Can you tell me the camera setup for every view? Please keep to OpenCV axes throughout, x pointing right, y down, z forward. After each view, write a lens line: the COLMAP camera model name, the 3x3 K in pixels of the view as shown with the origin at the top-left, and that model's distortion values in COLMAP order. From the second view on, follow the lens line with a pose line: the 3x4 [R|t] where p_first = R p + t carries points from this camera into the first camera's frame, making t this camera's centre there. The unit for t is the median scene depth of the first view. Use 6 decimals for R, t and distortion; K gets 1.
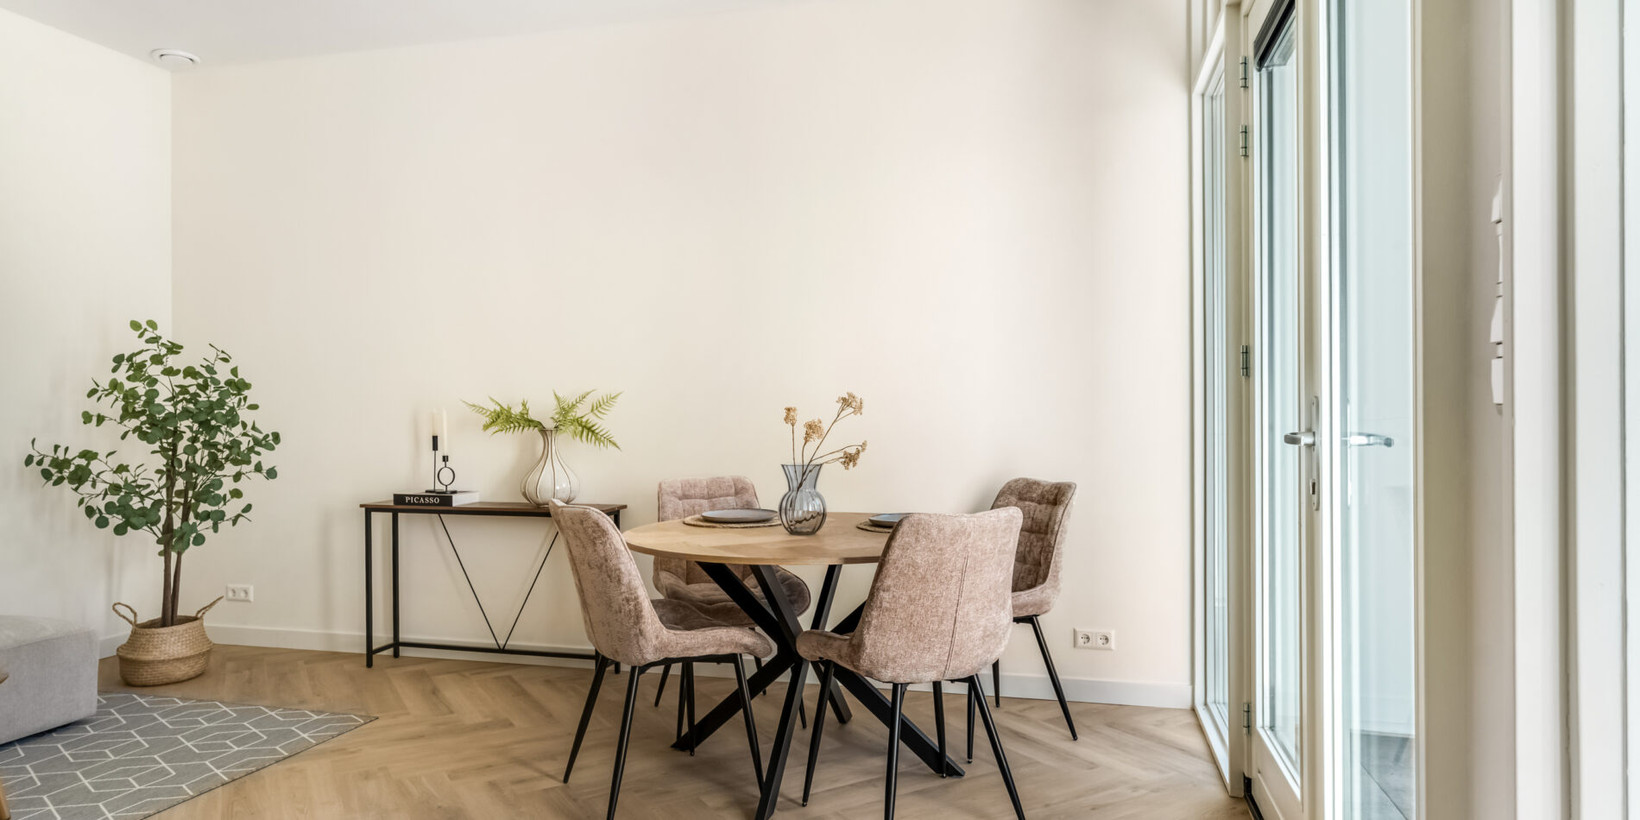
lens RADIAL K [[974.4, 0, 822.5], [0, 974.4, 412.5], [0, 0, 1]] dist [-0.001663, 0.002431]
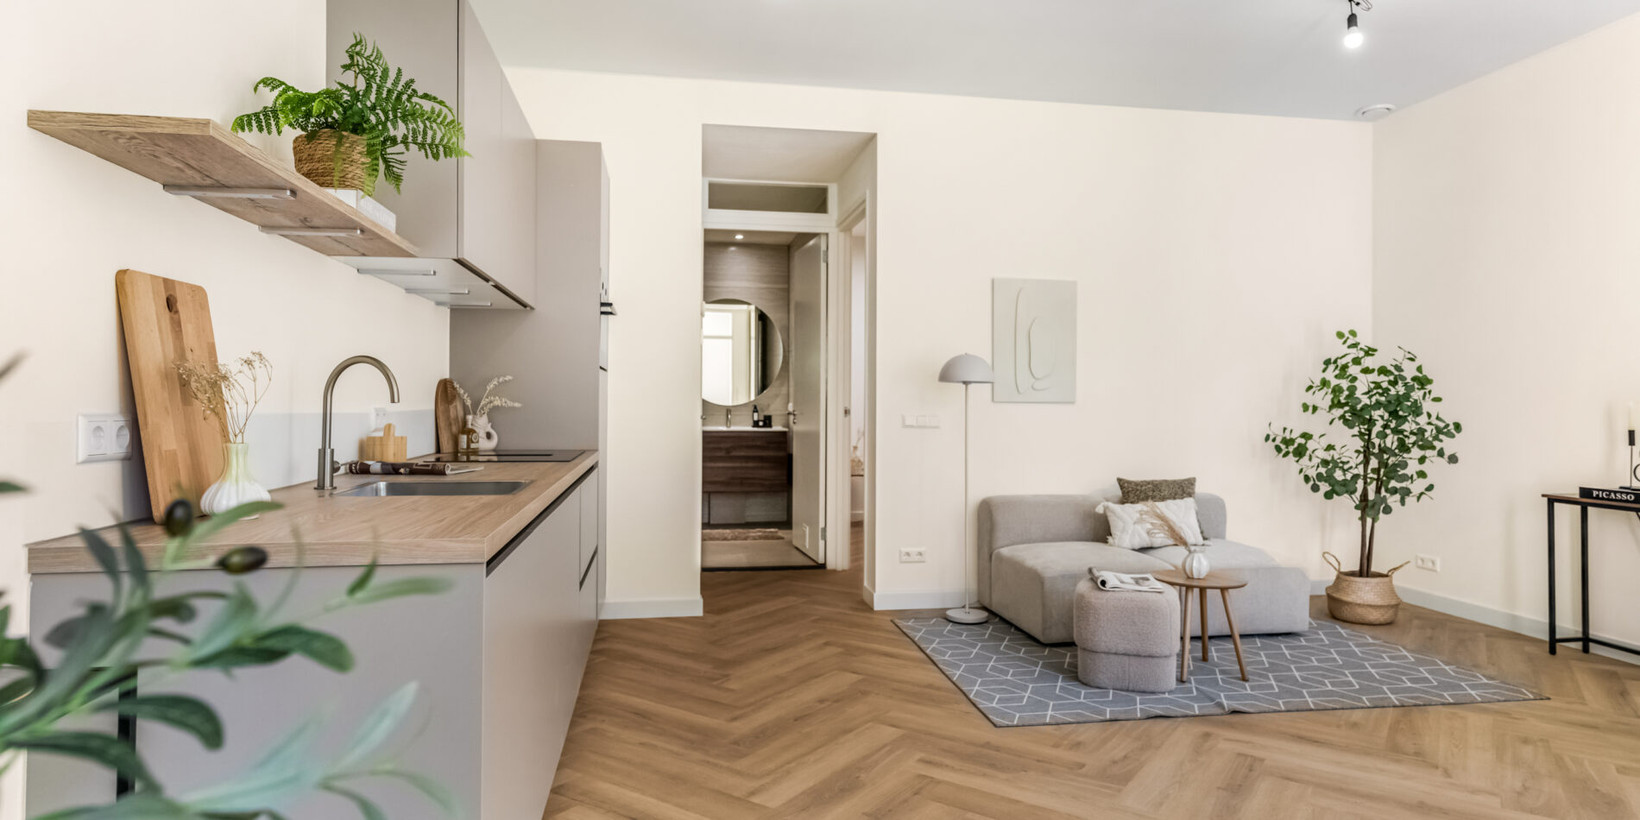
lens RADIAL K [[904.6, 0, 832.0], [0, 904.6, 395.9], [0, 0, 1]] dist [0.001655, 0.001746]
pose [[0.410764, -0.002355, -0.911738, 0.095457], [-0.006019, 0.999968, -0.005294, 0.000025], [0.911722, 0.007663, 0.410737, -0.084032]]
